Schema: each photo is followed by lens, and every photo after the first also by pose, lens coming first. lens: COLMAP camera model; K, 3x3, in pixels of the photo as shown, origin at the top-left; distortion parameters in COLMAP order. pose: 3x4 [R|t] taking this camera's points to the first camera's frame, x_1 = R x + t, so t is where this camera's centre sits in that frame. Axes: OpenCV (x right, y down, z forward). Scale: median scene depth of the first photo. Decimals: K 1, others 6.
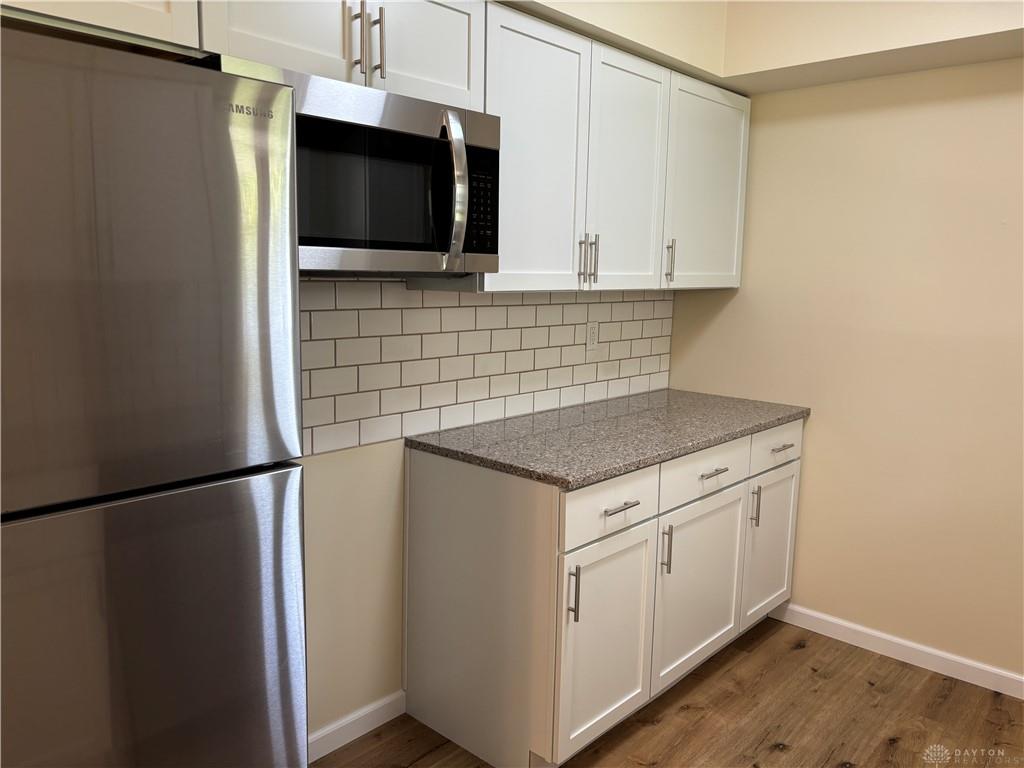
lens RADIAL K [[768.8, 0, 487.2], [0, 768.8, 388.0], [0, 0, 1]] dist [0.005324, -0.032136]
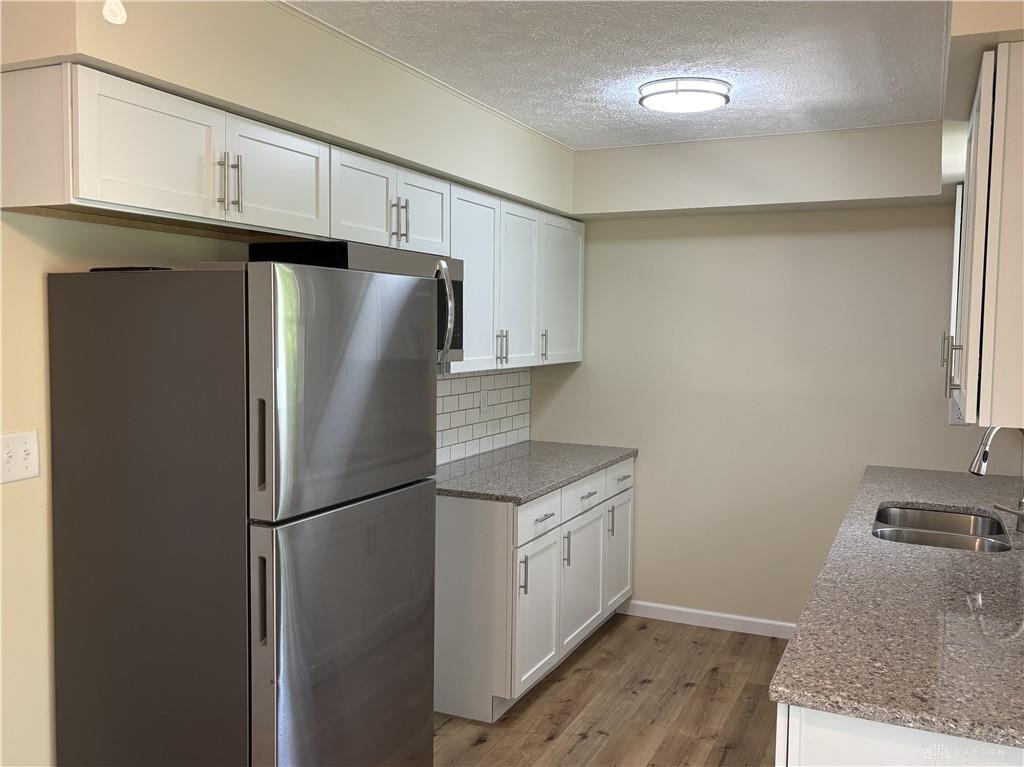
lens RADIAL K [[884.7, 0, 512.0], [0, 884.7, 383.5], [0, 0, 1]] dist [-0.012373, -0.008968]
pose [[0.946261, -0.027370, 0.322243, -0.354037], [0.054018, 0.995791, -0.074045, 0.018812], [-0.318860, 0.087473, 0.943757, -0.502220]]
